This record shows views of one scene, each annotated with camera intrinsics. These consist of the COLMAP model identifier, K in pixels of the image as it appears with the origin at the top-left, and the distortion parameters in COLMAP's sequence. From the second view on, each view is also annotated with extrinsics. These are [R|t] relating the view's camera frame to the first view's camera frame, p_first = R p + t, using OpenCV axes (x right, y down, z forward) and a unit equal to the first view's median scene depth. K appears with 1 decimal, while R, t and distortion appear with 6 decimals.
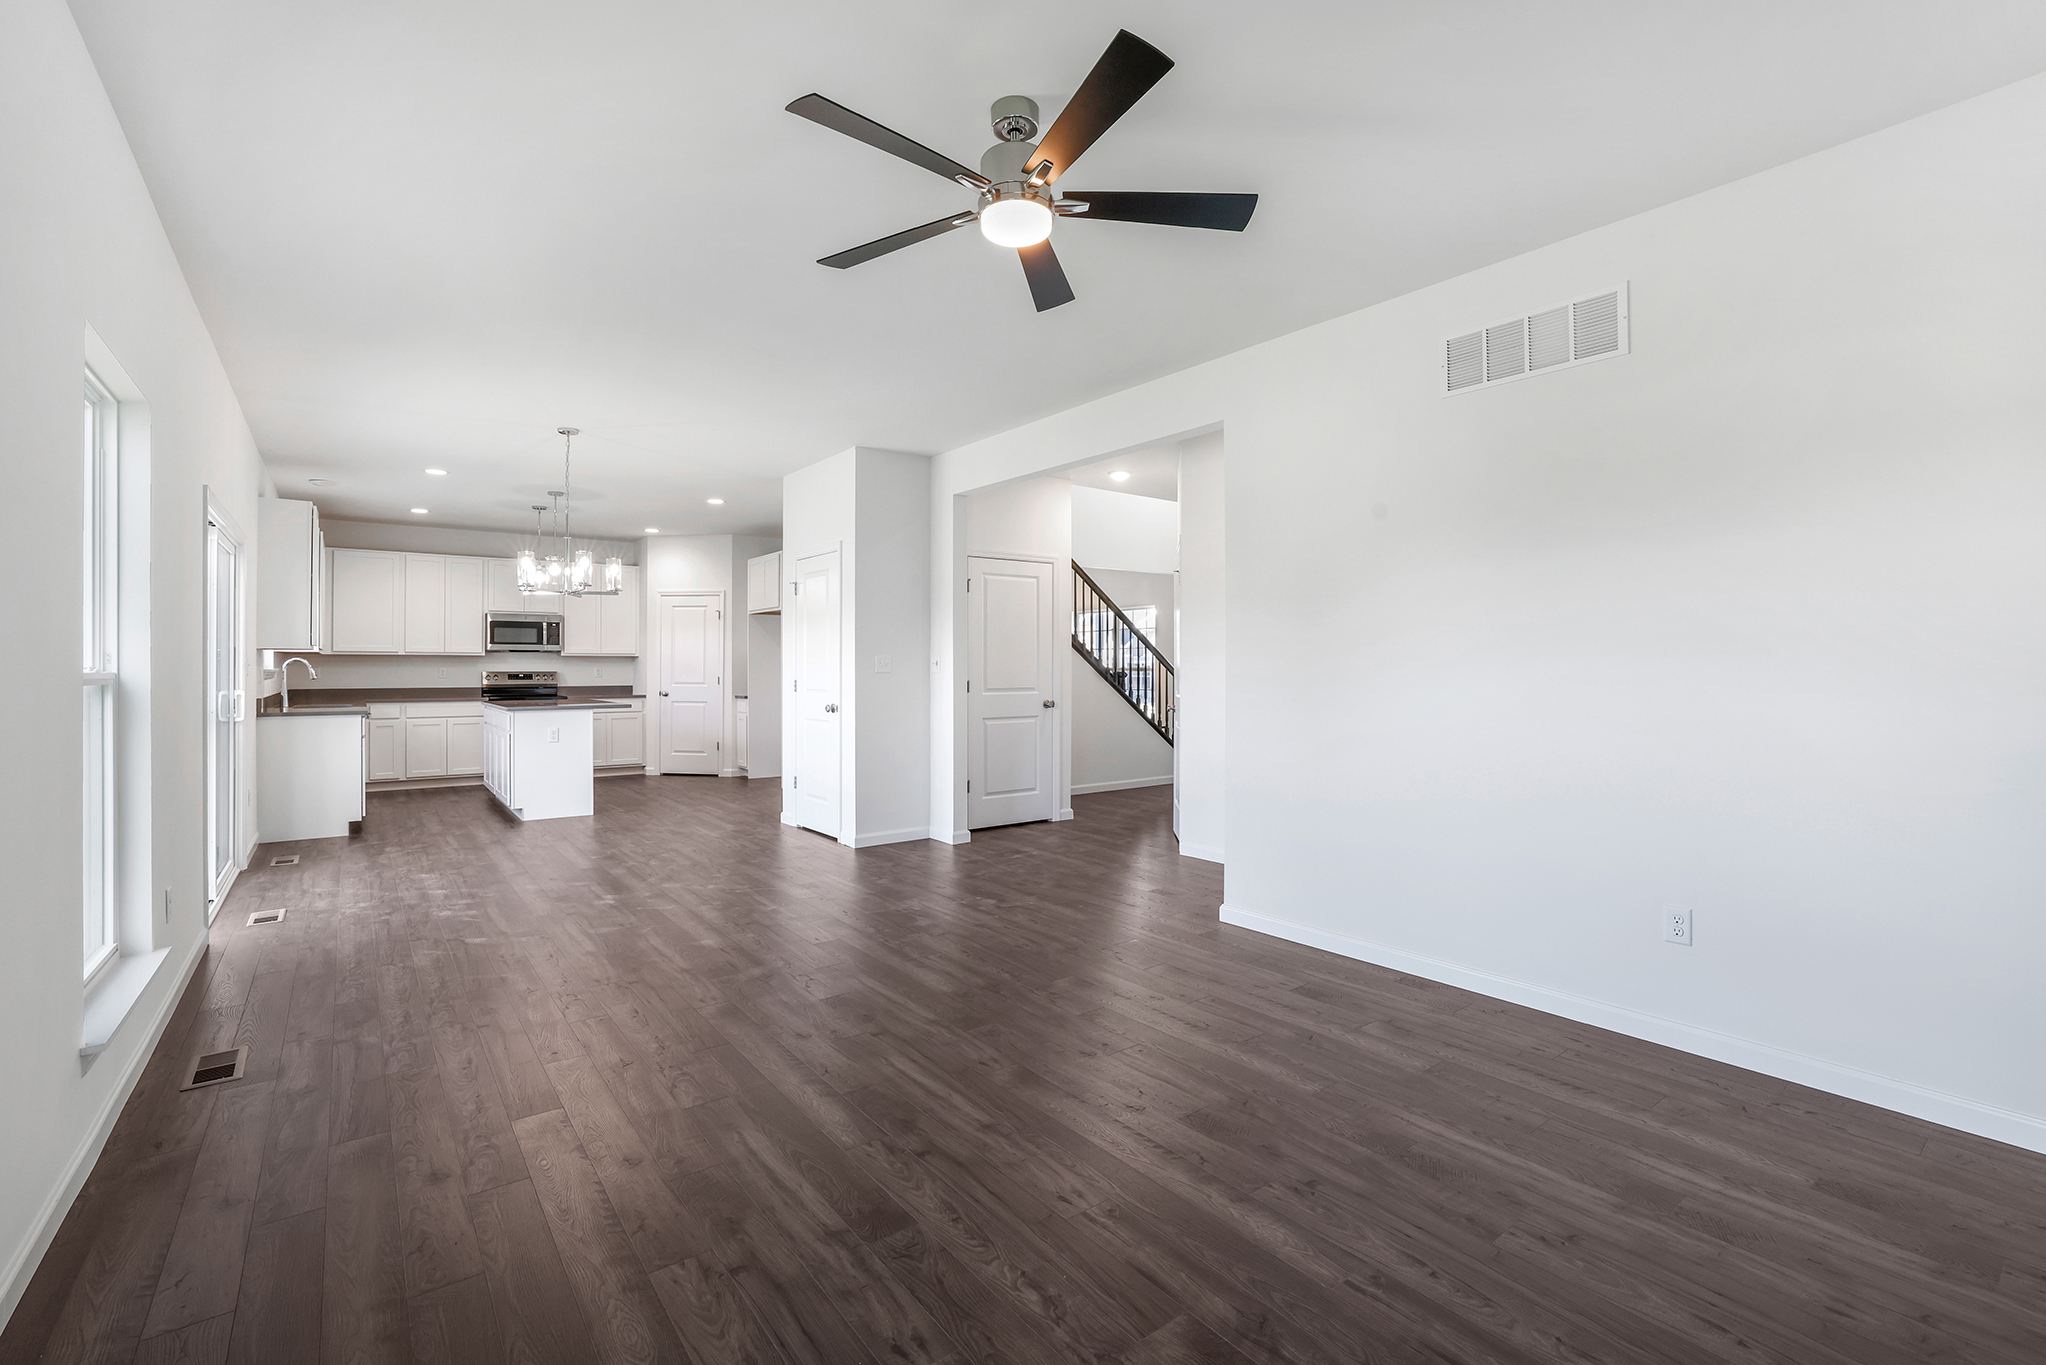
lens RADIAL K [[905.1, 0, 1013.8], [0, 905.1, 656.5], [0, 0, 1]] dist [-0.041843, 0.007696]
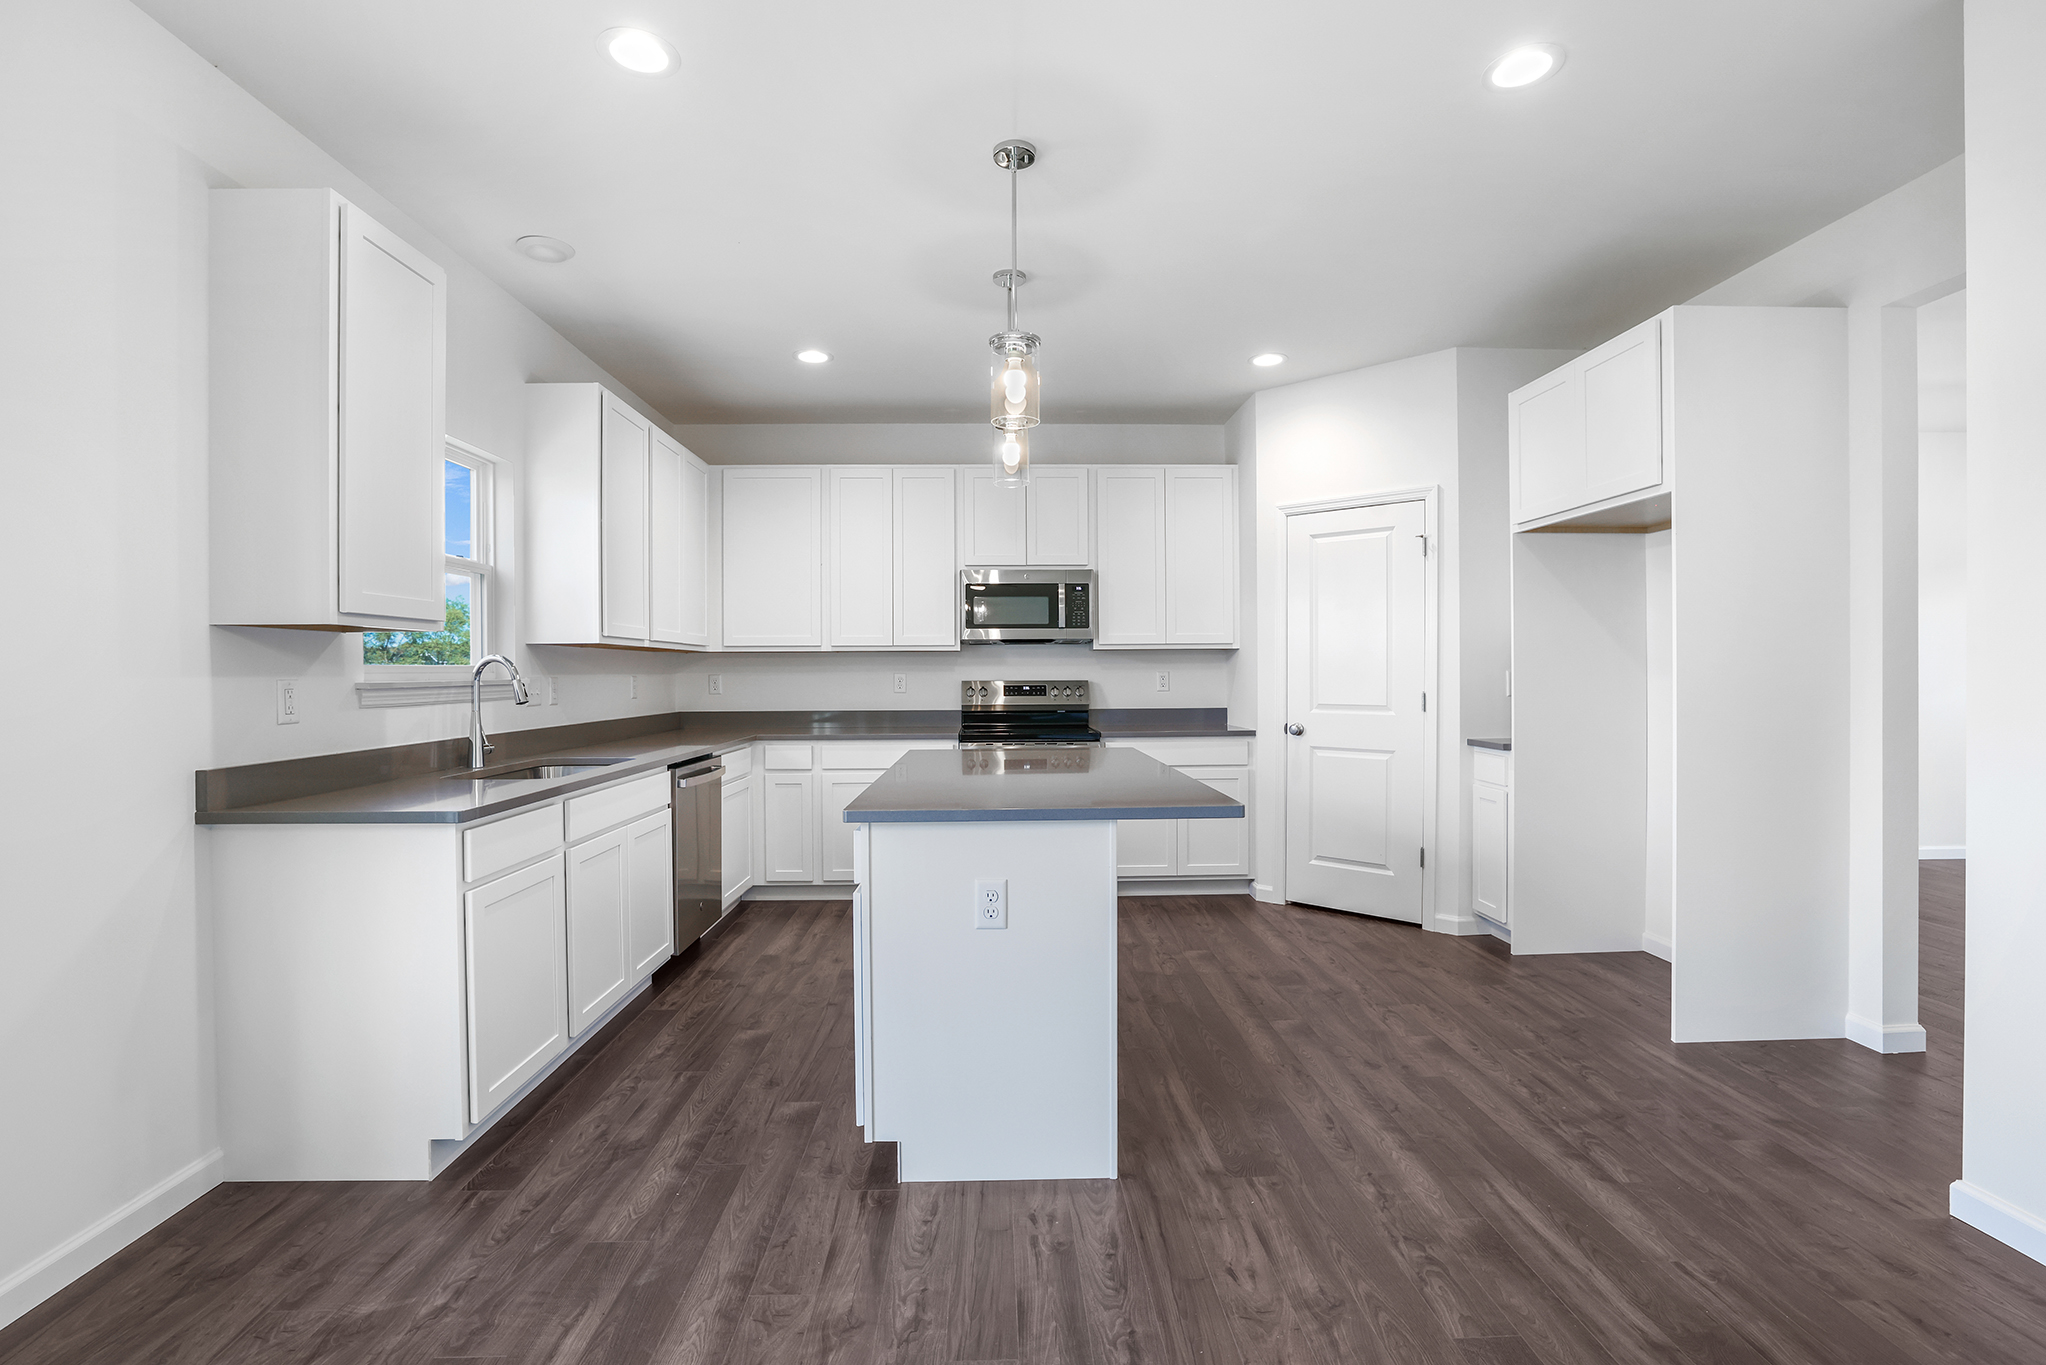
lens RADIAL K [[905.1, 0, 1018.2], [0, 905.1, 687.2], [0, 0, 1]] dist [-0.041843, 0.007696]
pose [[0.821905, 0.005329, -0.569600, -0.247814], [0.011342, 0.999605, 0.025718, 0.006773], [0.569512, -0.027598, 0.821520, 0.554181]]
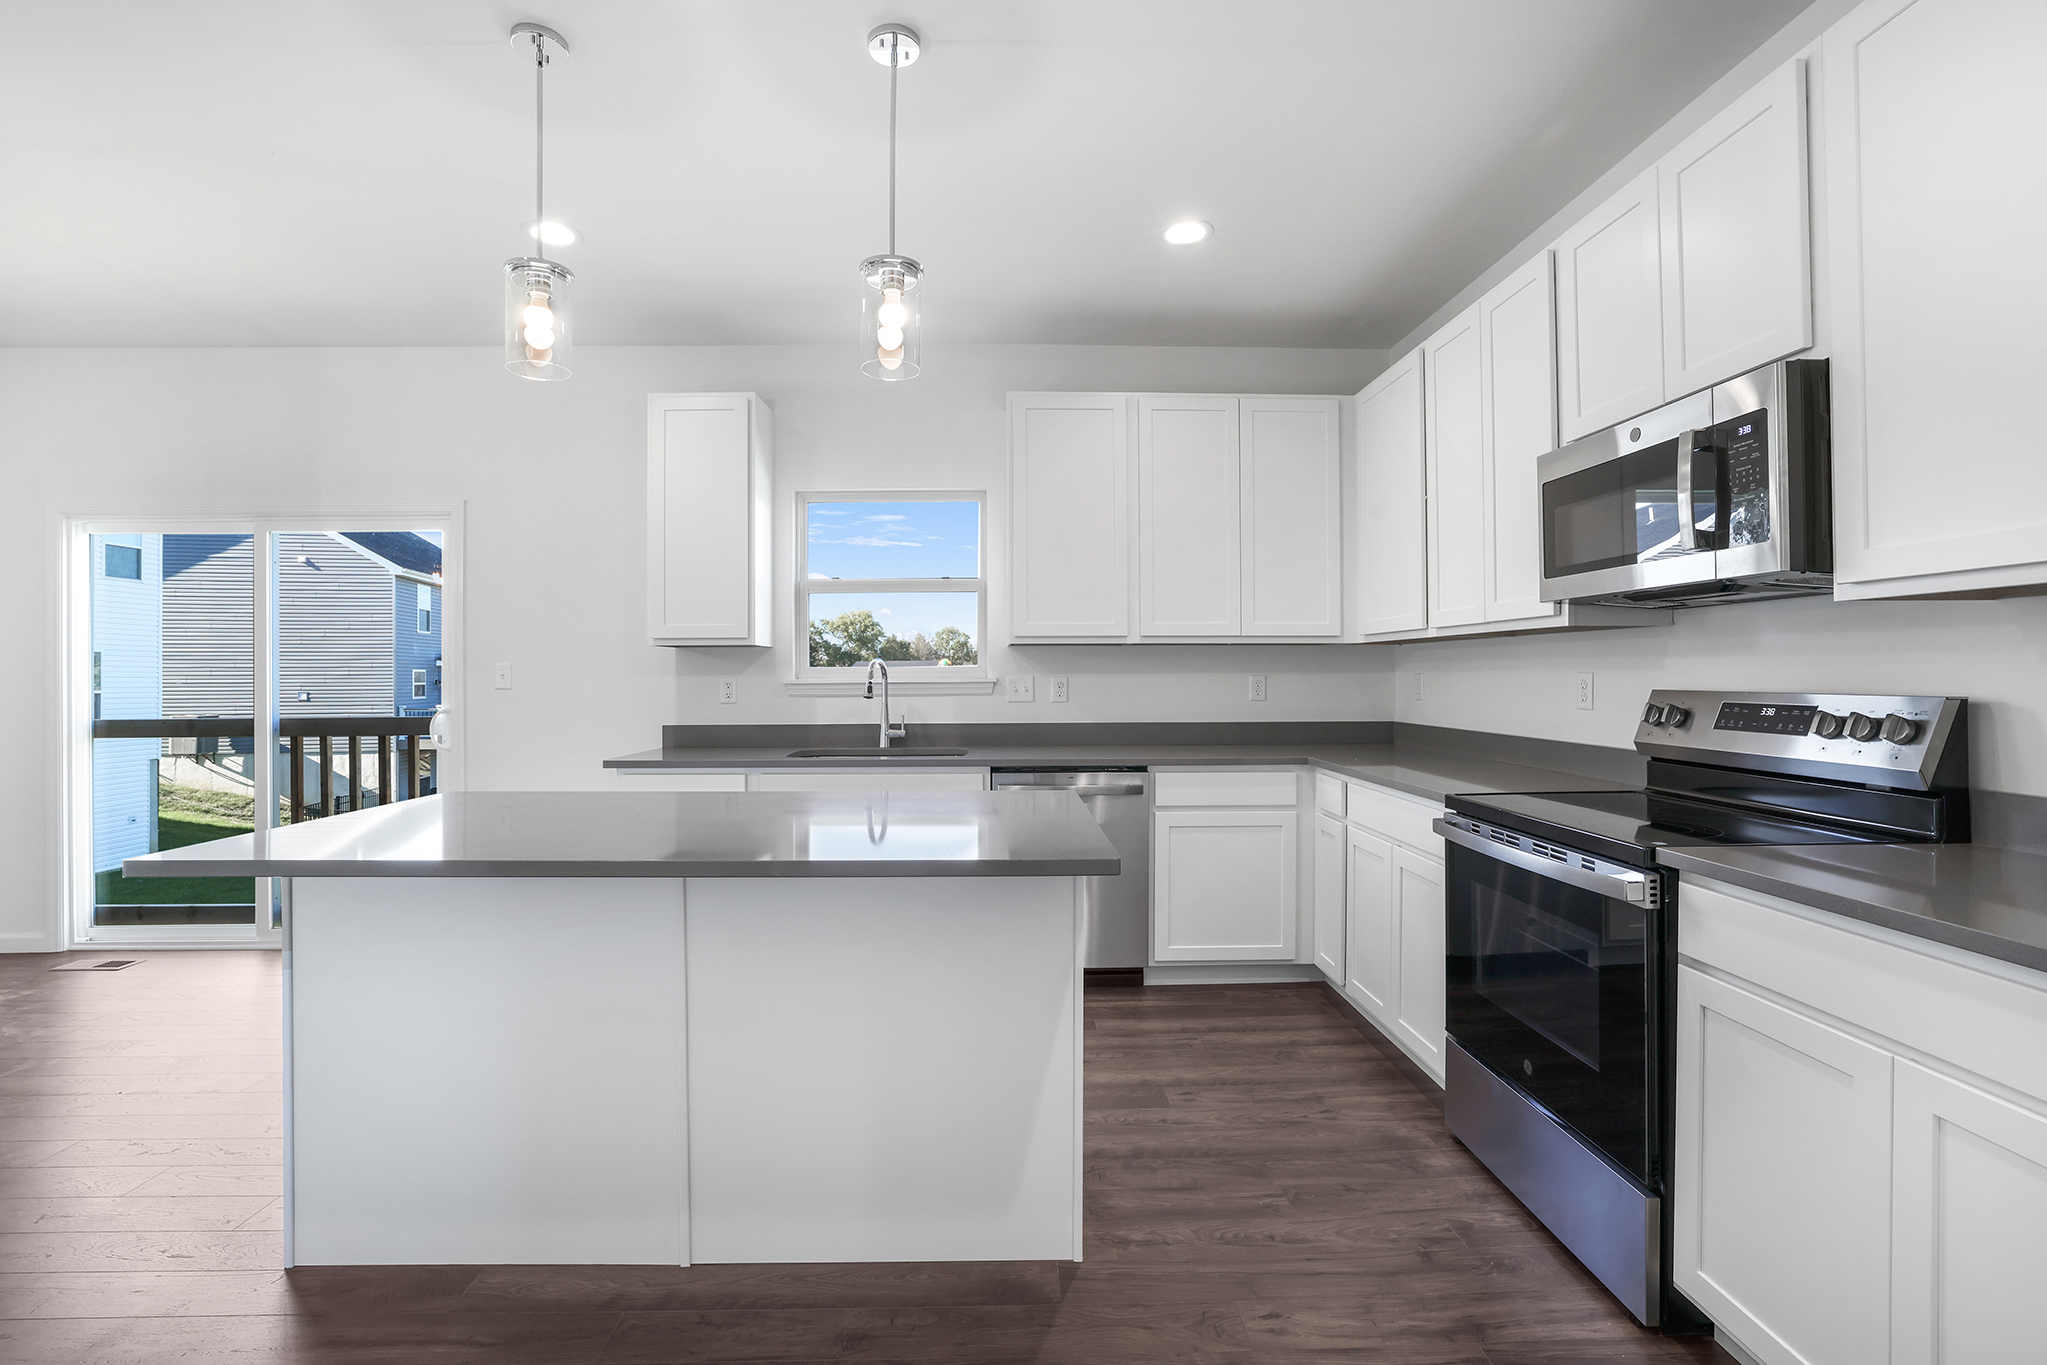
lens RADIAL K [[892.5, 0, 1029.8], [0, 892.5, 679.5], [0, 0, 1]] dist [-0.034660, 0.009883]
pose [[-0.567024, 0.005966, -0.823679, -0.290487], [0.013378, 0.999909, -0.001967, 0.011980], [0.823592, -0.012134, -0.567052, 0.974720]]
